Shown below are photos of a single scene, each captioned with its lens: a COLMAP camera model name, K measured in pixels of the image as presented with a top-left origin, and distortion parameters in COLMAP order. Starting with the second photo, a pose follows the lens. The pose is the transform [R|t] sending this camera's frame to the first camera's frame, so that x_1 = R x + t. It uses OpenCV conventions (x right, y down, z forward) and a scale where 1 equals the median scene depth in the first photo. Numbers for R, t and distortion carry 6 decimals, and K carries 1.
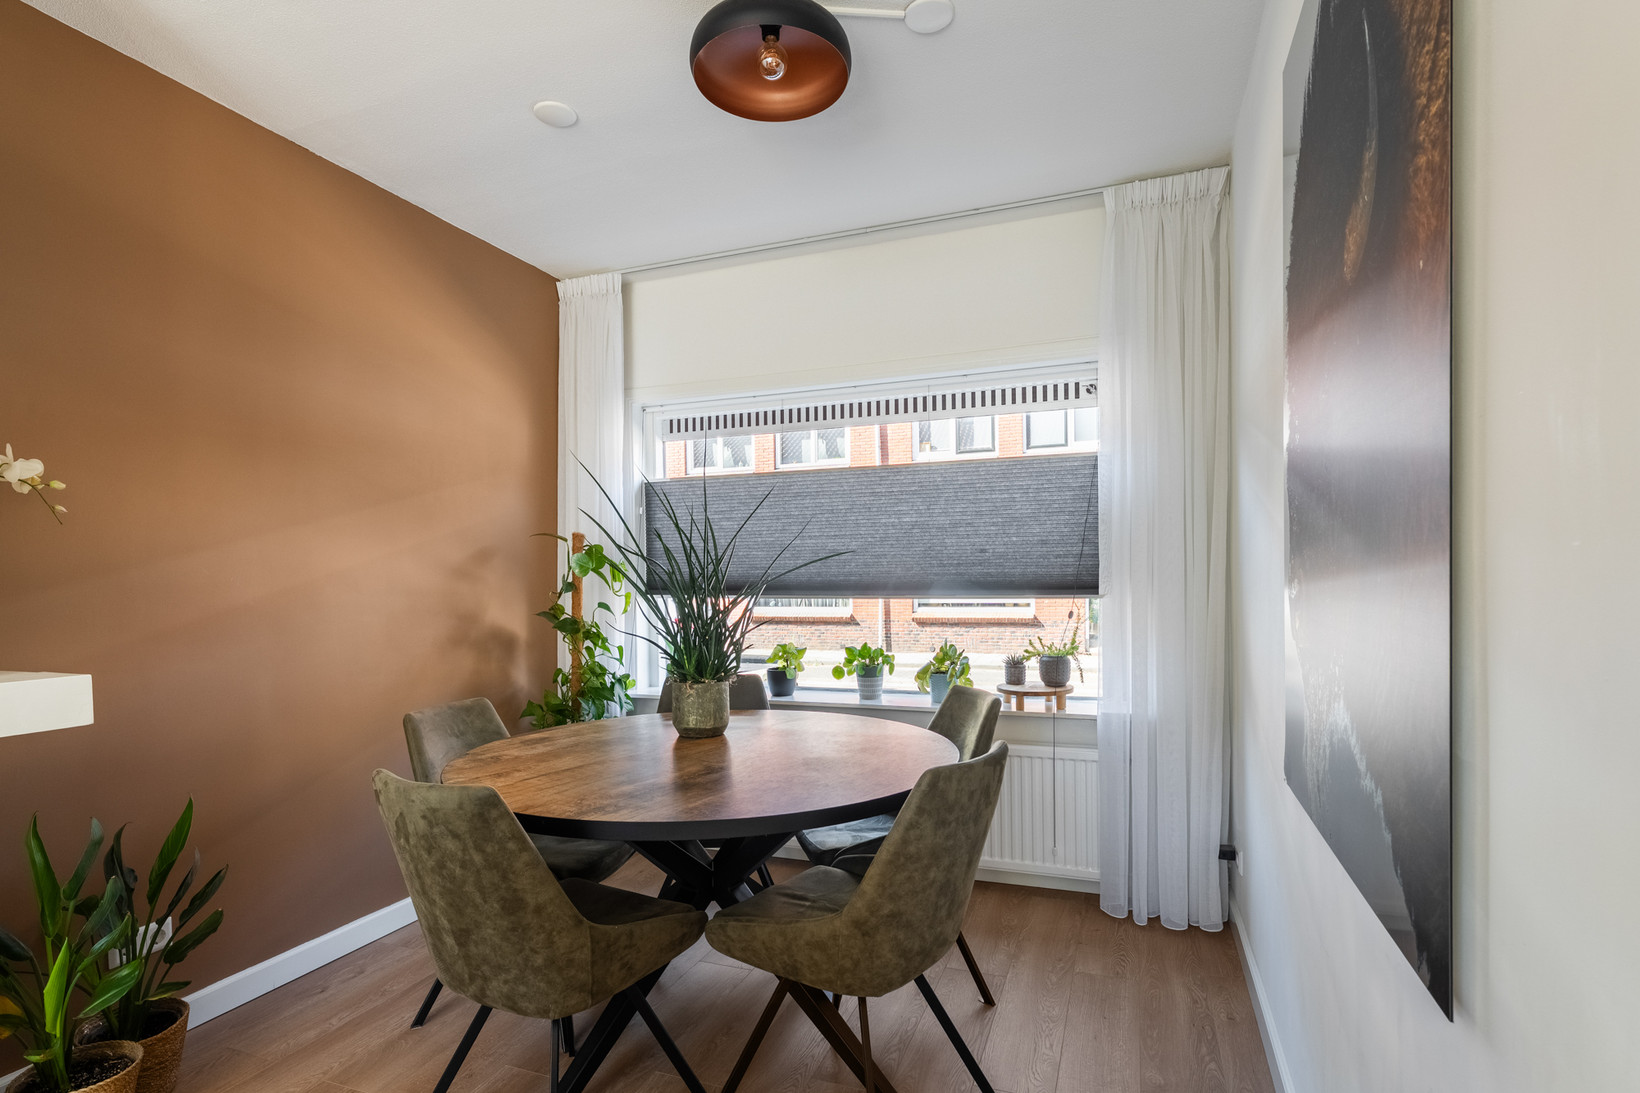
lens RADIAL K [[822.9, 0, 816.8], [0, 822.9, 586.5], [0, 0, 1]] dist [0.000321, 0.000001]
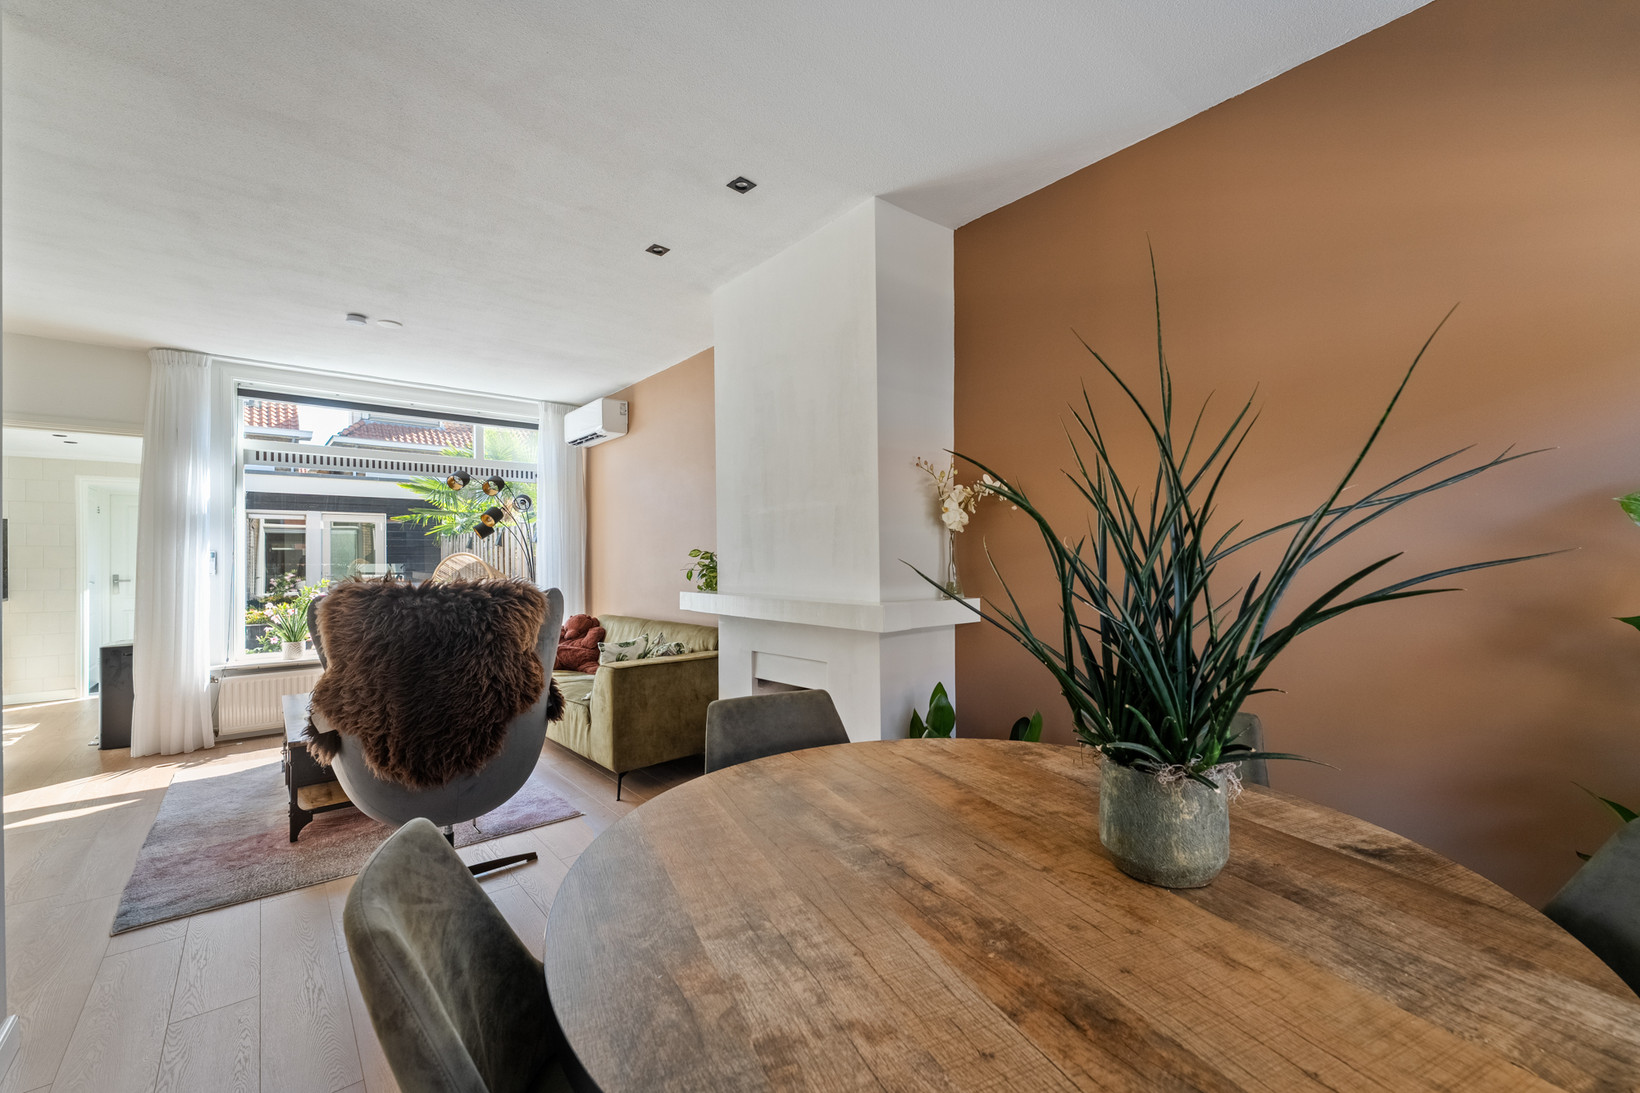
lens RADIAL K [[670.1, 0, 824.6], [0, 670.1, 555.4], [0, 0, 1]] dist [-0.000753, -0.000121]
pose [[-0.482557, 0.013018, -0.875768, 0.242673], [0.006686, 0.999915, 0.011180, -0.012081], [0.875839, -0.000460, -0.482603, 0.791983]]
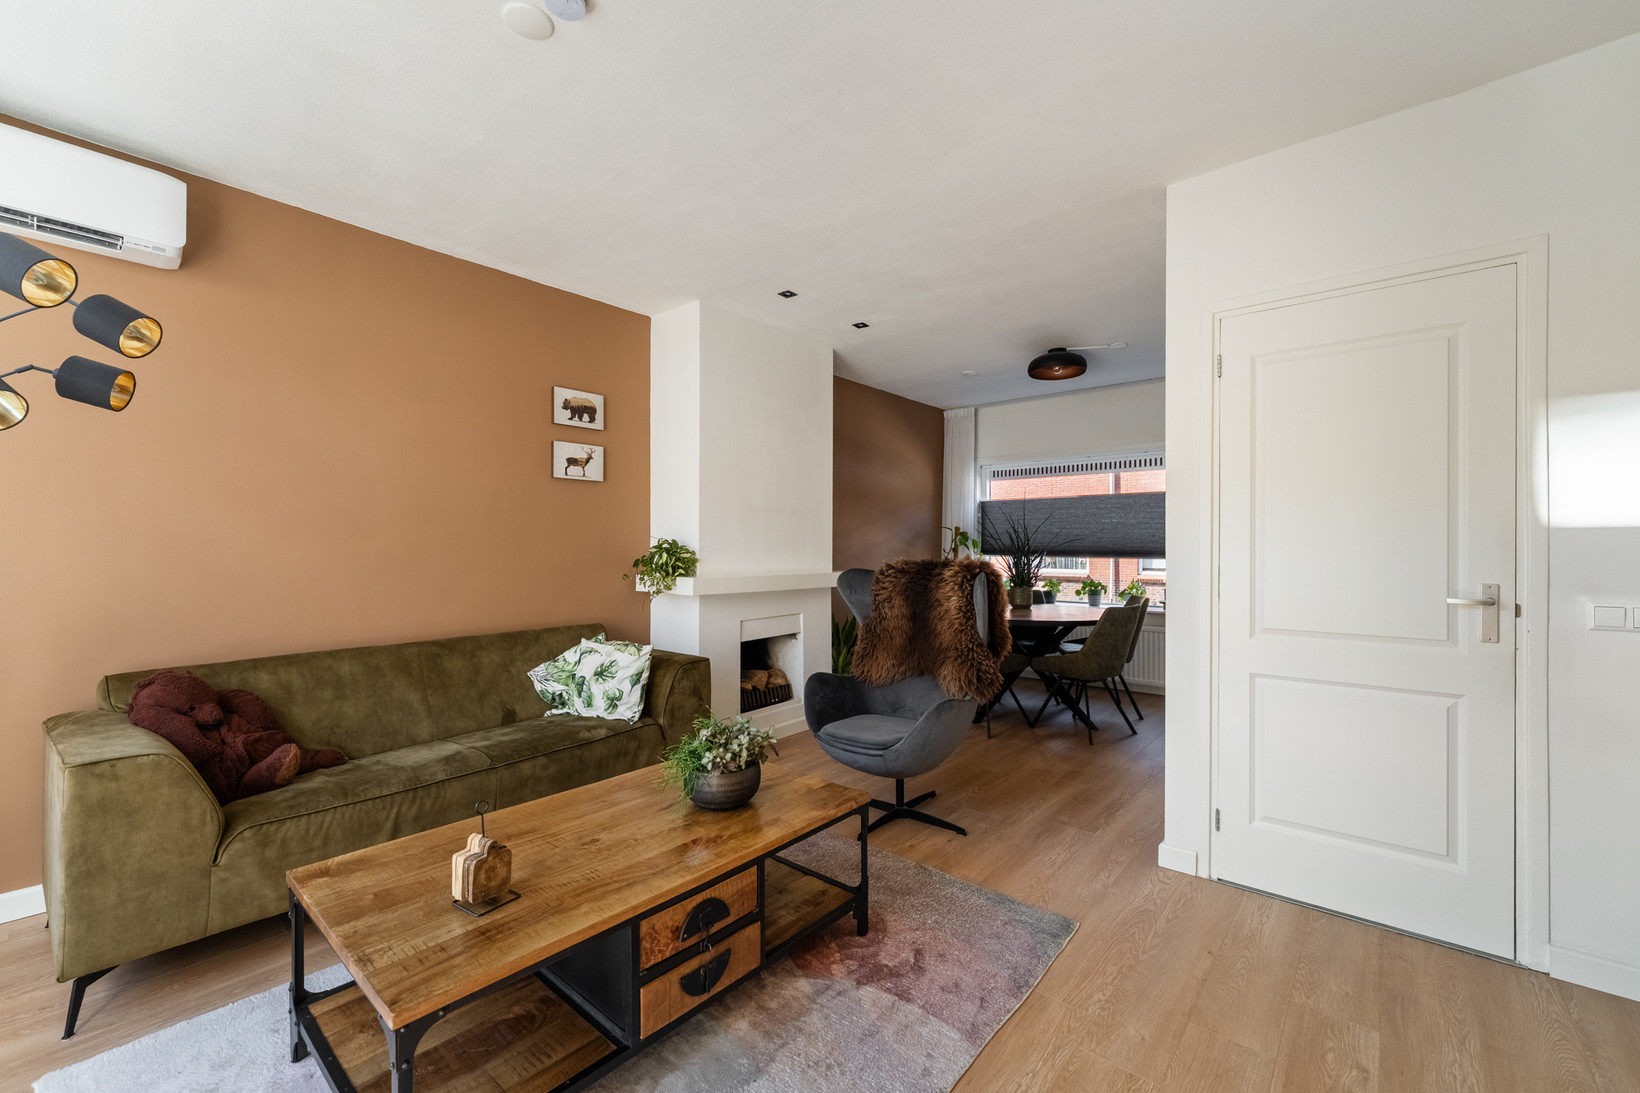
lens RADIAL K [[668.1, 0, 820.0], [0, 668.1, 546.5], [0, 0, 1]] dist [-0.001007, -0.000285]
pose [[0.941987, 0.014134, -0.335350, -0.027334], [-0.017208, 0.999833, -0.006195, 0.008281], [0.335207, 0.011606, 0.942073, -0.912589]]
